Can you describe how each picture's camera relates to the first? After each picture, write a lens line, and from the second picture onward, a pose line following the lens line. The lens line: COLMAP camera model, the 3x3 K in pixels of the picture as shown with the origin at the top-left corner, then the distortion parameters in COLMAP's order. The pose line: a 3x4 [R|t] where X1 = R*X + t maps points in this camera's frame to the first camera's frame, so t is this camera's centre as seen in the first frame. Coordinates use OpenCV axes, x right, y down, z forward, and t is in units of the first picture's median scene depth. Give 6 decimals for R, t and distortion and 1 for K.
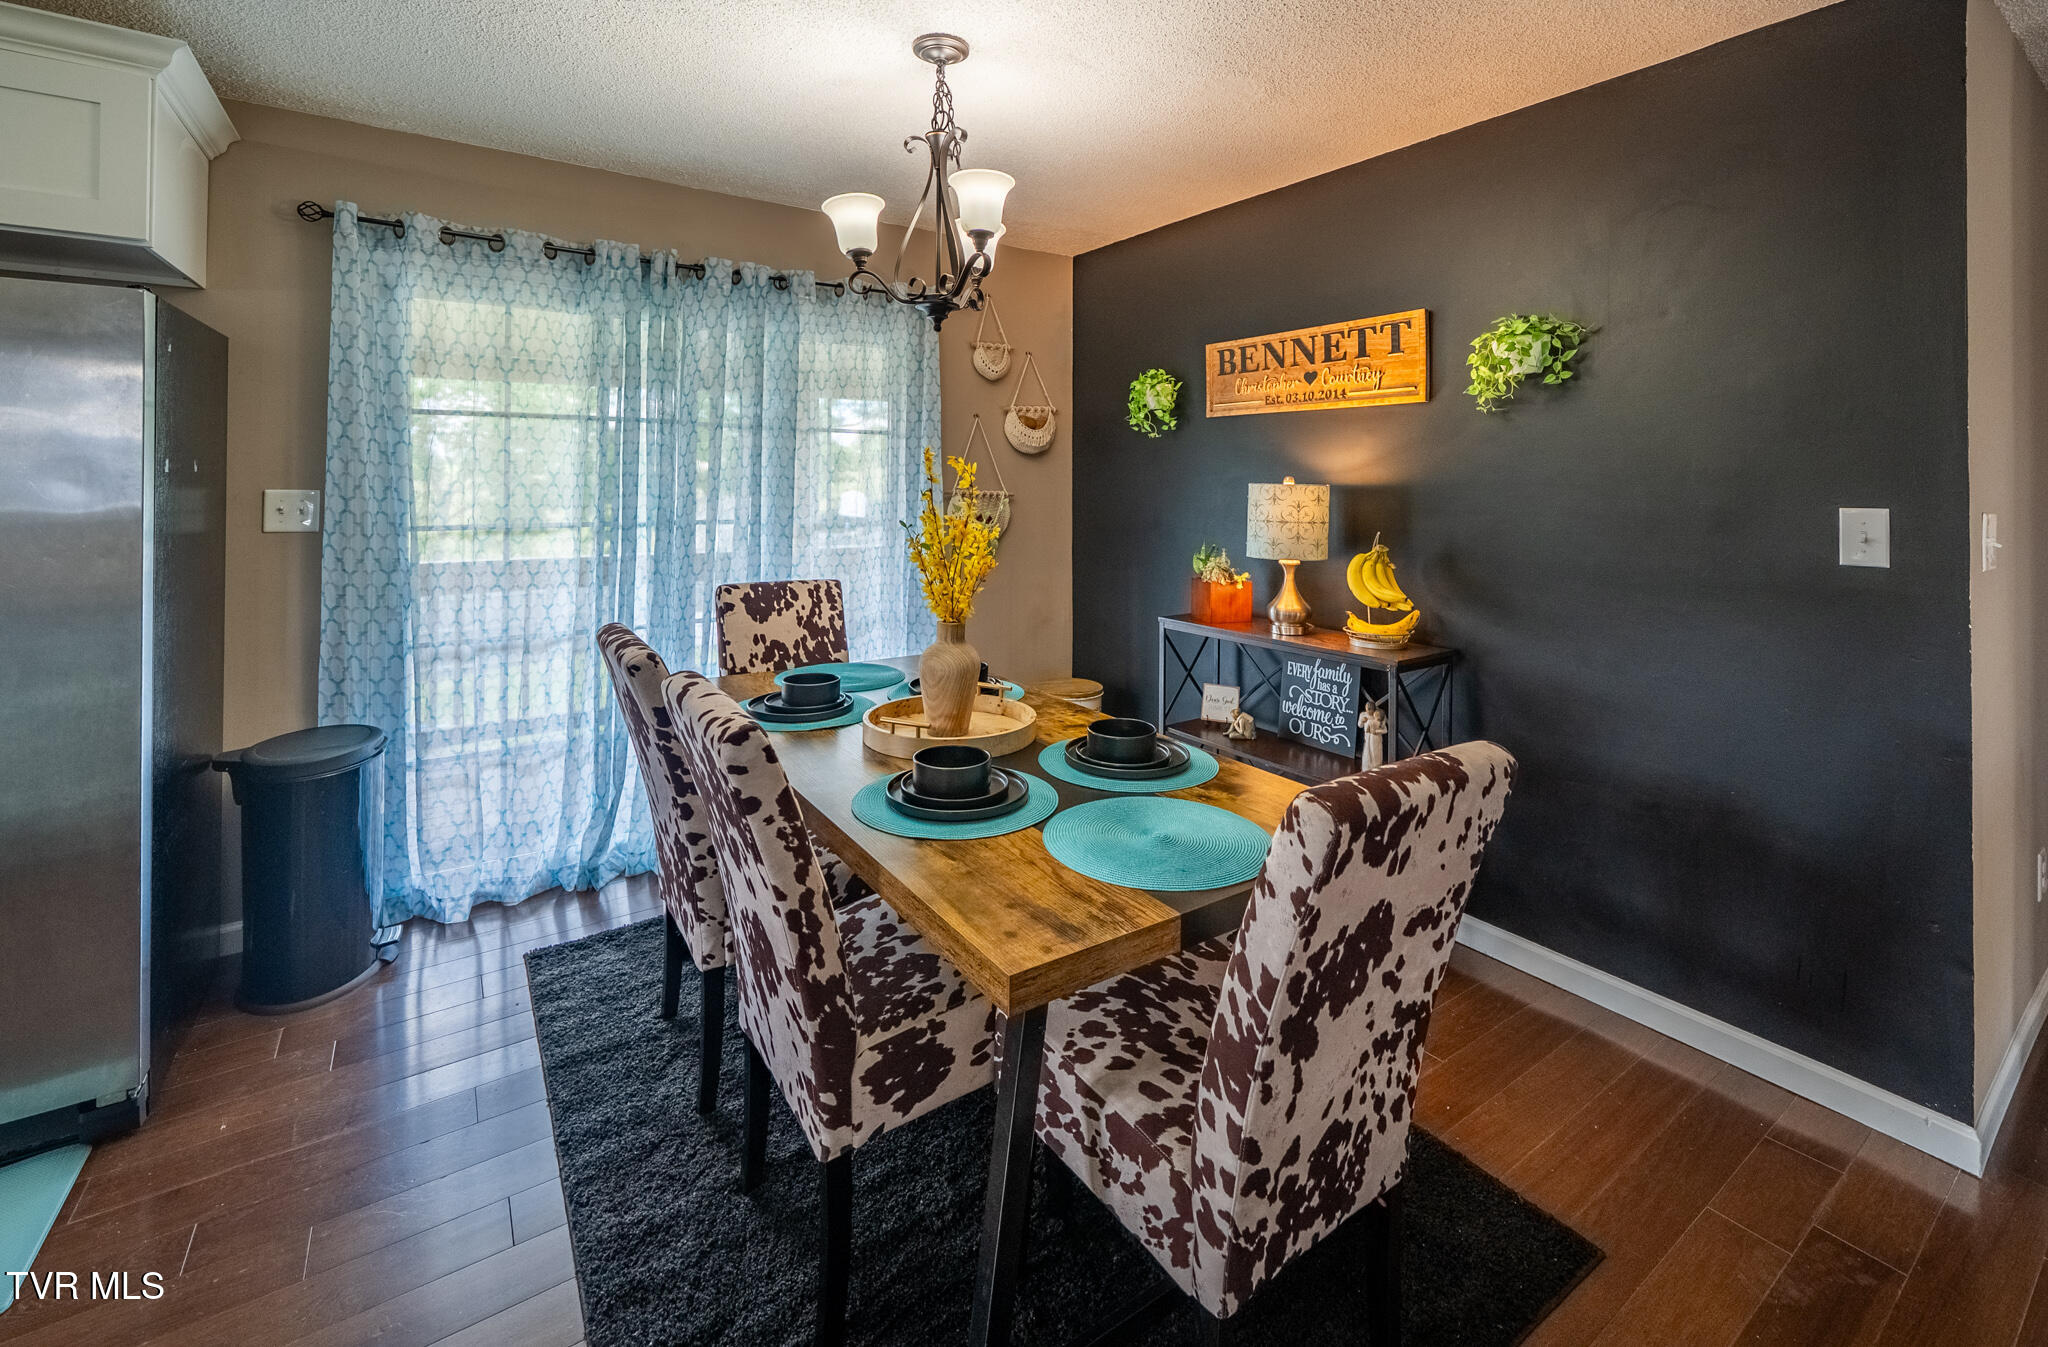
lens RADIAL K [[869.0, 0, 1028.5], [0, 869.0, 487.2], [0, 0, 1]] dist [-0.026393, 0.000249]
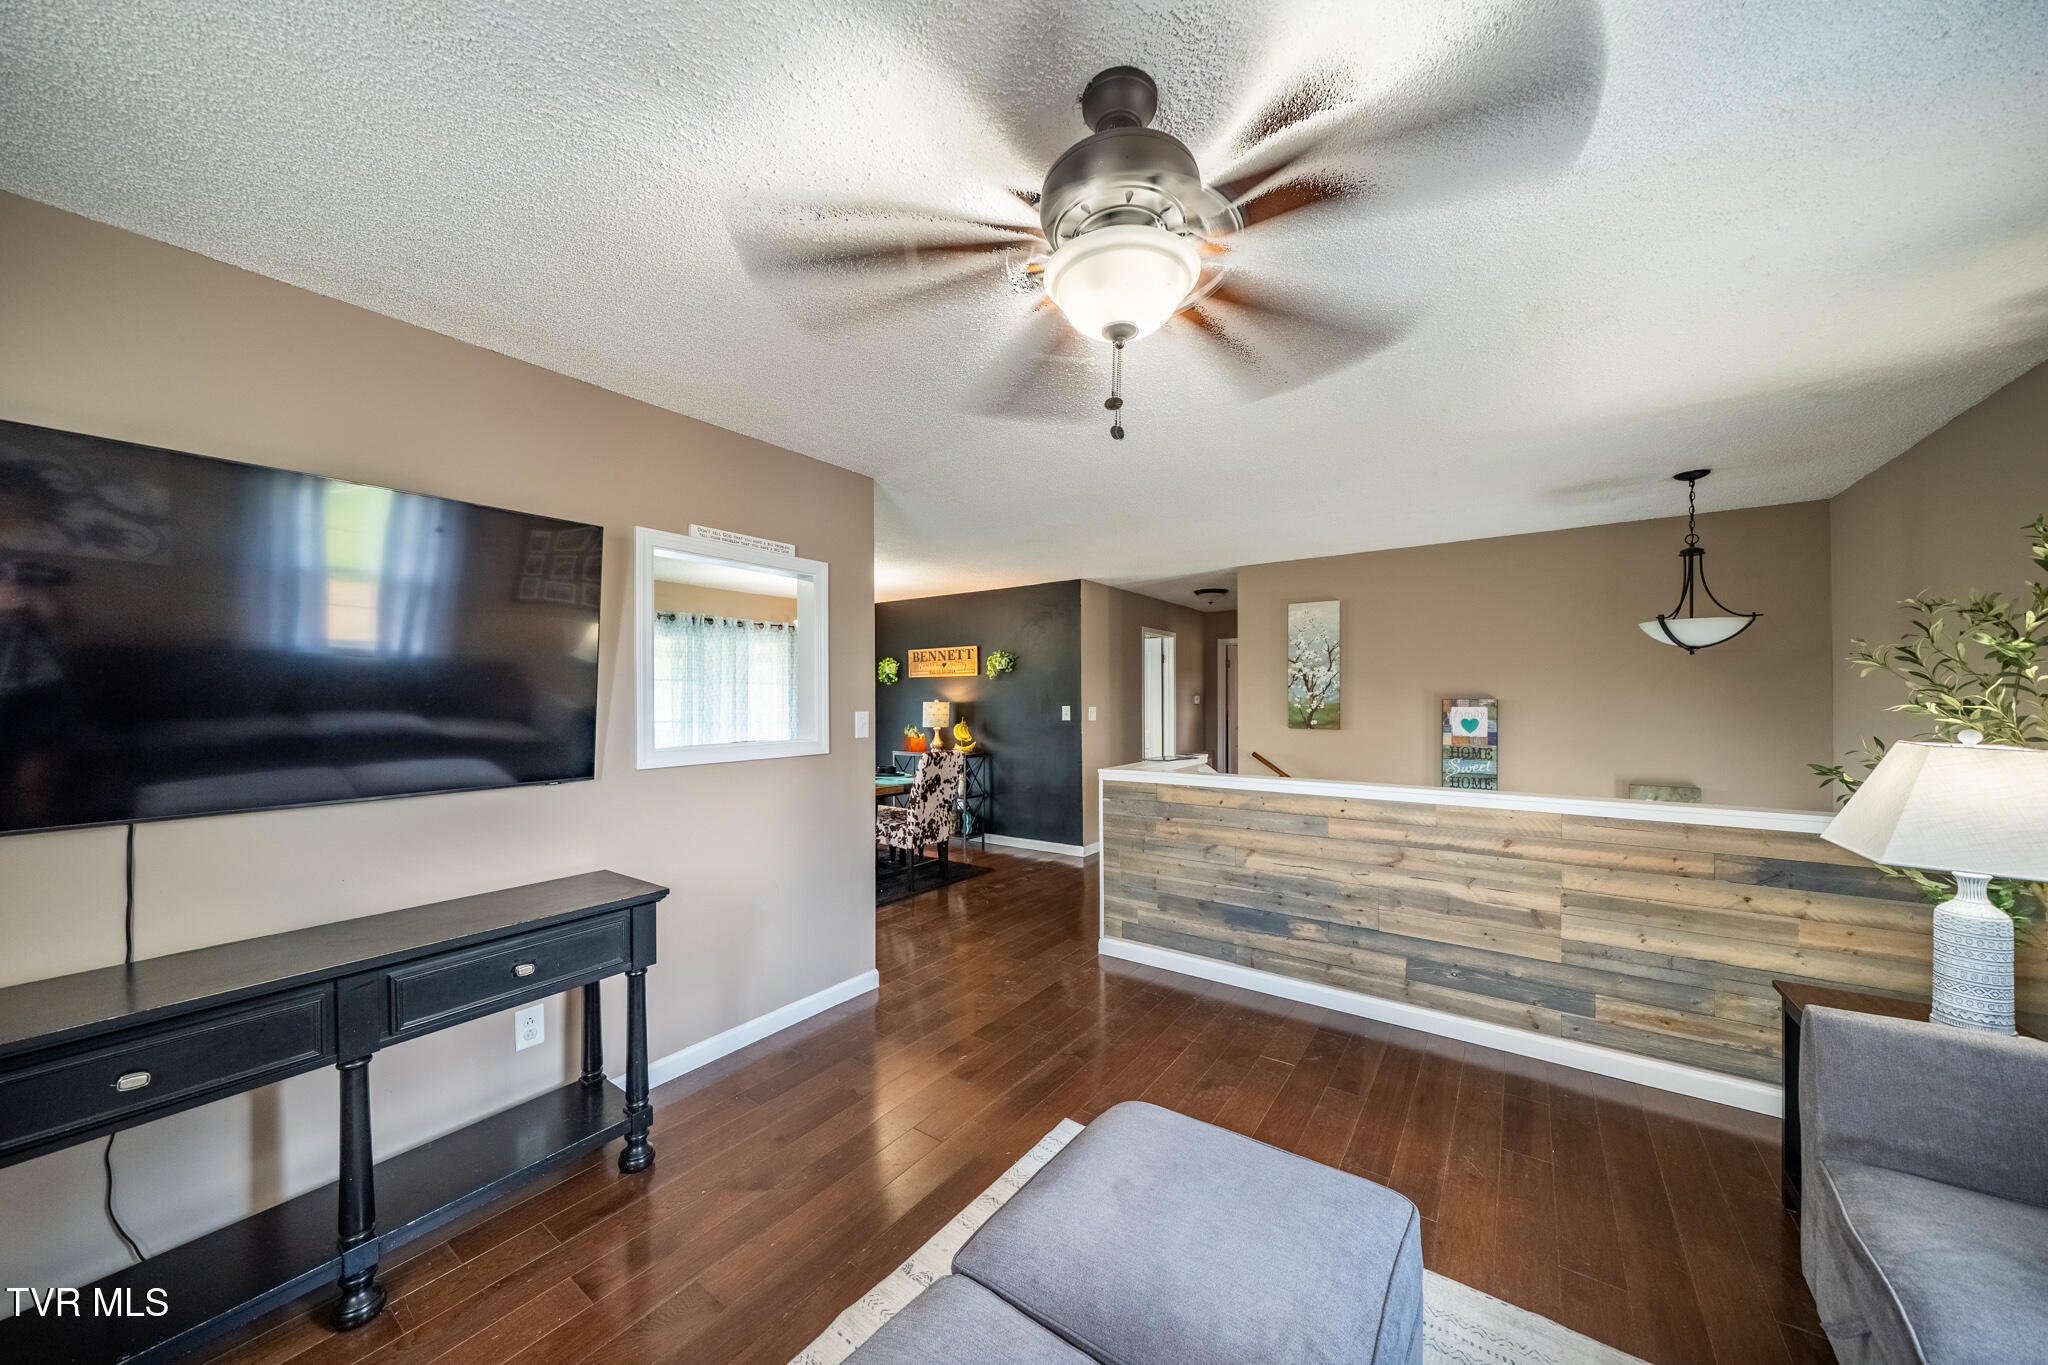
lens RADIAL K [[683.3, 0, 1006.3], [0, 683.3, 697.5], [0, 0, 1]] dist [-0.000366, -0.000001]
pose [[0.943537, -0.008045, 0.331170, -0.264280], [0.012052, 0.999877, -0.010048, 0.008163], [-0.331048, 0.013472, 0.943518, -1.370813]]
